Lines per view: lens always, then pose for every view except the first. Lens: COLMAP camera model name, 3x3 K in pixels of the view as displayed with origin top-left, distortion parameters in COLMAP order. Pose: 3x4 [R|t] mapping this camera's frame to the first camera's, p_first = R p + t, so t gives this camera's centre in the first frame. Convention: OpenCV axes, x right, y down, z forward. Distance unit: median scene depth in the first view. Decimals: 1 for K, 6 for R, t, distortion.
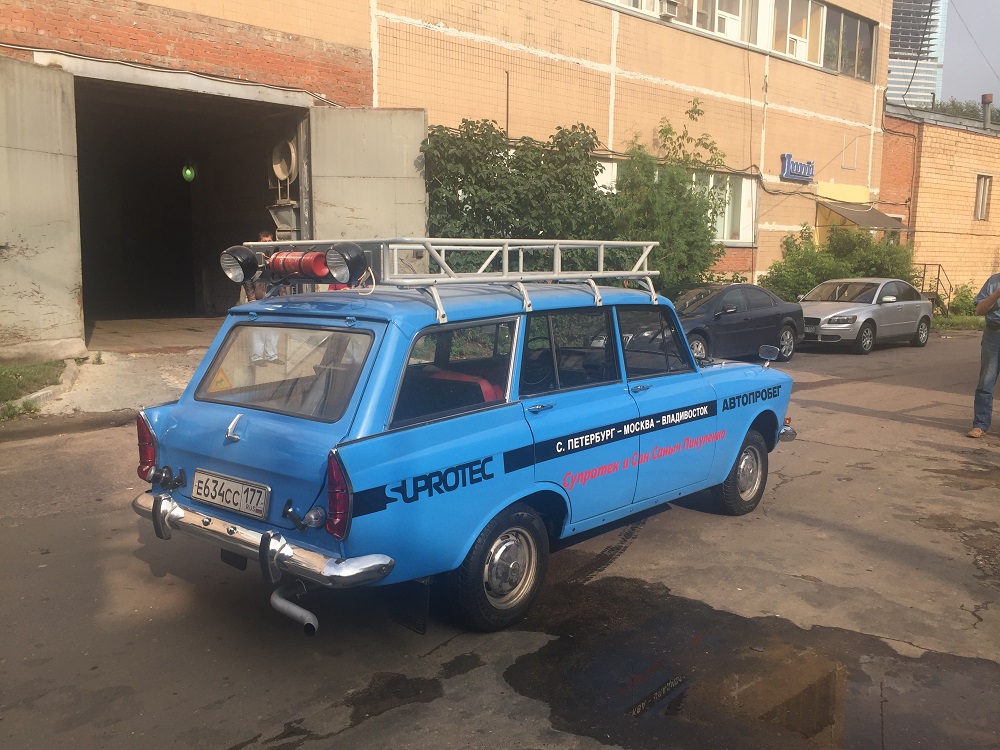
lens RADIAL K [[864.3, 0, 499.4], [0, 864.3, 401.9], [0, 0, 1]] dist [0.020632, -0.001461]
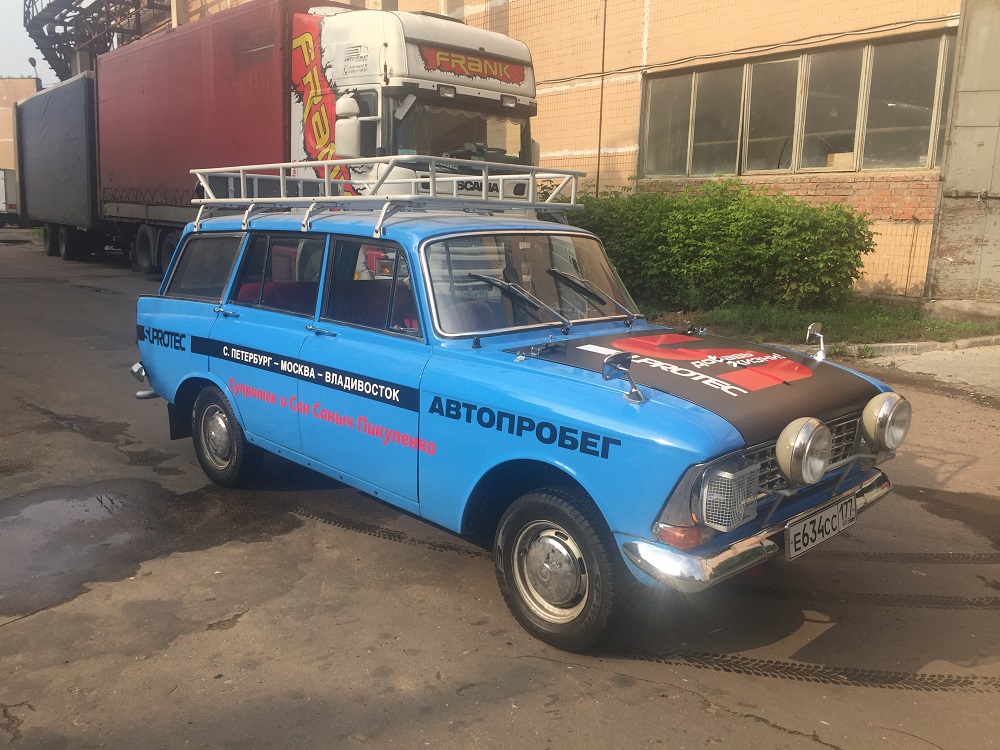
lens RADIAL K [[859.9, 0, 500.0], [0, 859.9, 375.0], [0, 0, 1]] dist [0.002553, -0.000167]
pose [[-0.064028, 0.179381, -0.981694, 1.008043], [-0.176996, 0.966076, 0.188071, -0.167528], [0.982127, 0.185797, -0.030106, 1.217336]]
